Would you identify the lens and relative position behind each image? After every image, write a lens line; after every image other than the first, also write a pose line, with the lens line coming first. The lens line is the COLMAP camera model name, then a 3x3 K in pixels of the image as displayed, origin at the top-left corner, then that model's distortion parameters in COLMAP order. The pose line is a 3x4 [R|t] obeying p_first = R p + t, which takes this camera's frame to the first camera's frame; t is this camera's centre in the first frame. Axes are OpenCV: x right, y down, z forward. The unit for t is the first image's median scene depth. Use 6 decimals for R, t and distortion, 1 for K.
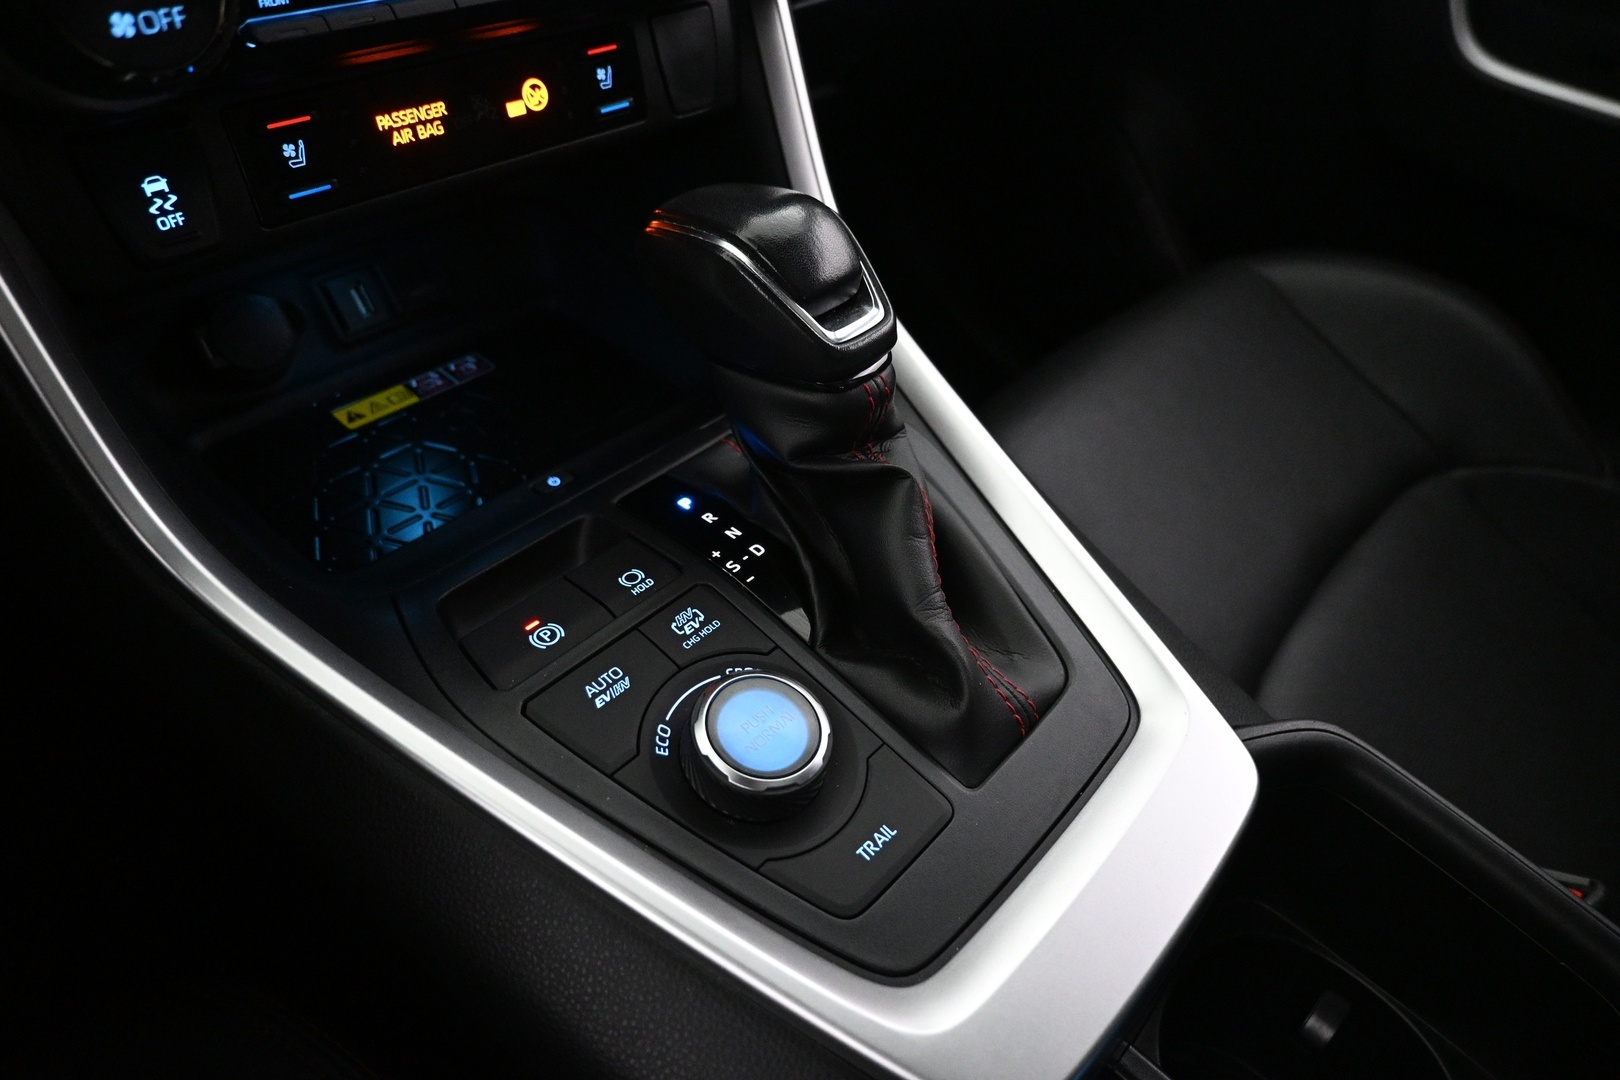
lens RADIAL K [[1120.7, 0, 810.0], [0, 1120.7, 540.0], [0, 0, 1]] dist [-0.005161, 0.002856]
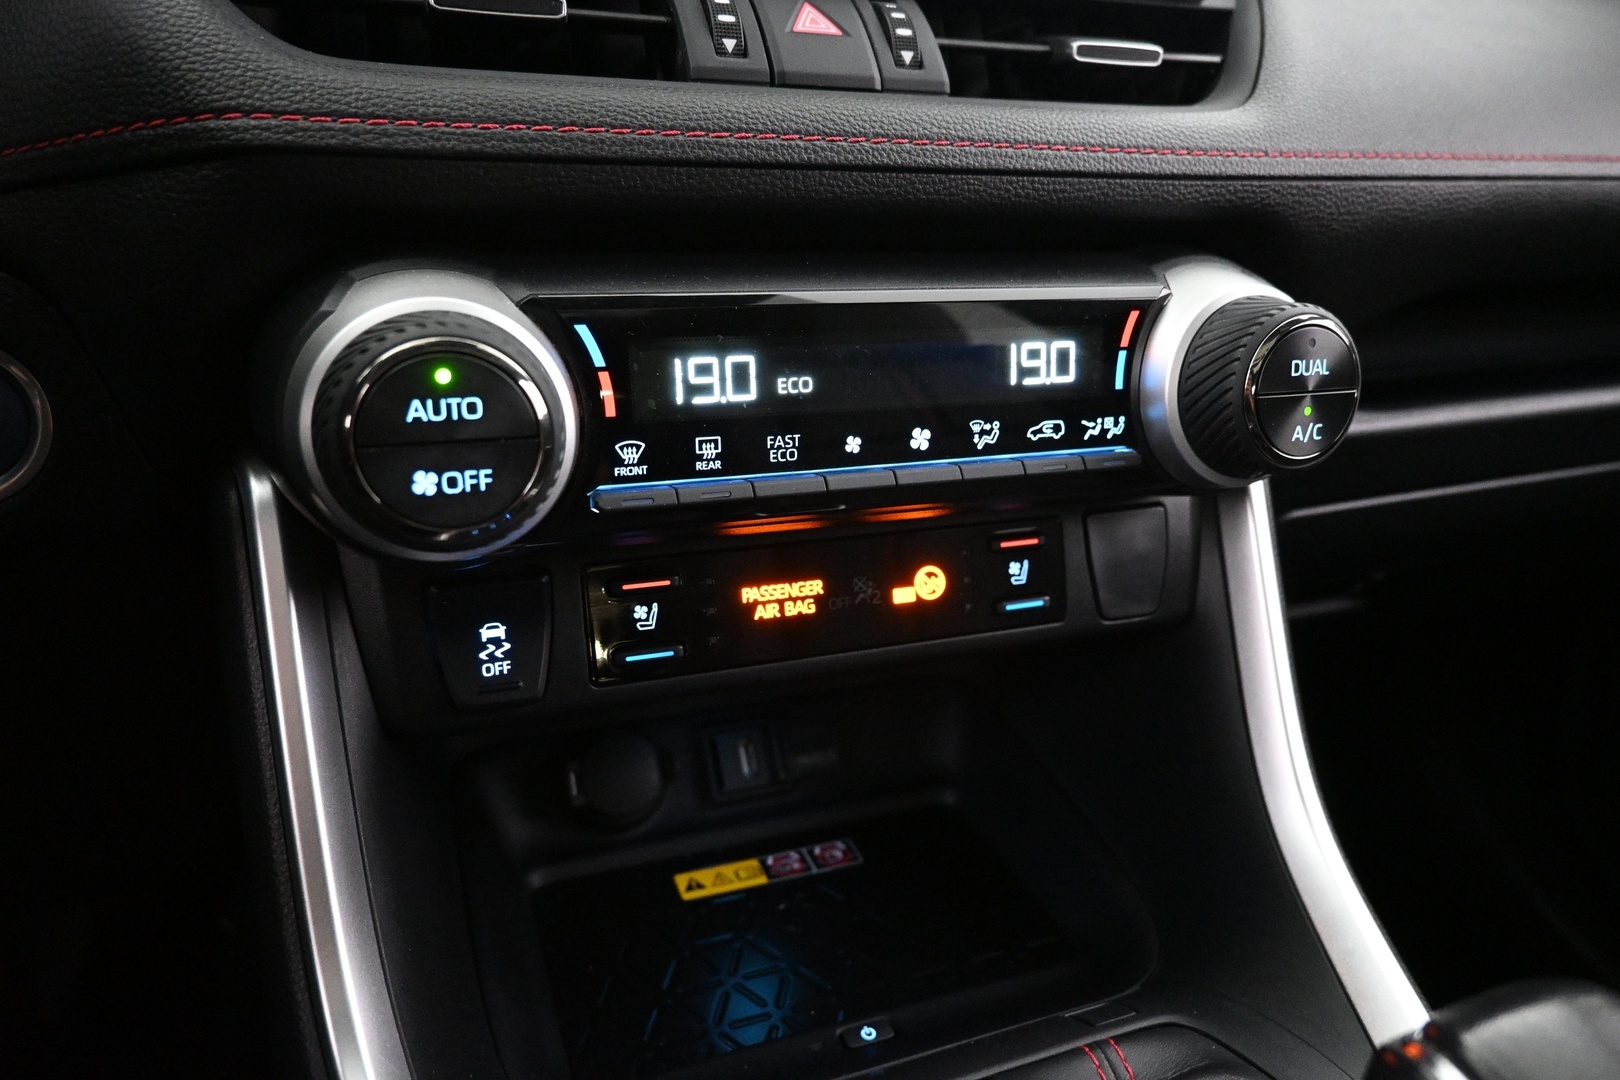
lens RADIAL K [[1120.7, 0, 810.0], [0, 1120.7, 540.0], [0, 0, 1]] dist [-0.005161, 0.002856]
pose [[0.884713, 0.094215, -0.456516, 0.077737], [-0.262653, 0.909845, -0.321241, -0.127313], [0.385093, 0.404111, 0.829697, 0.229346]]
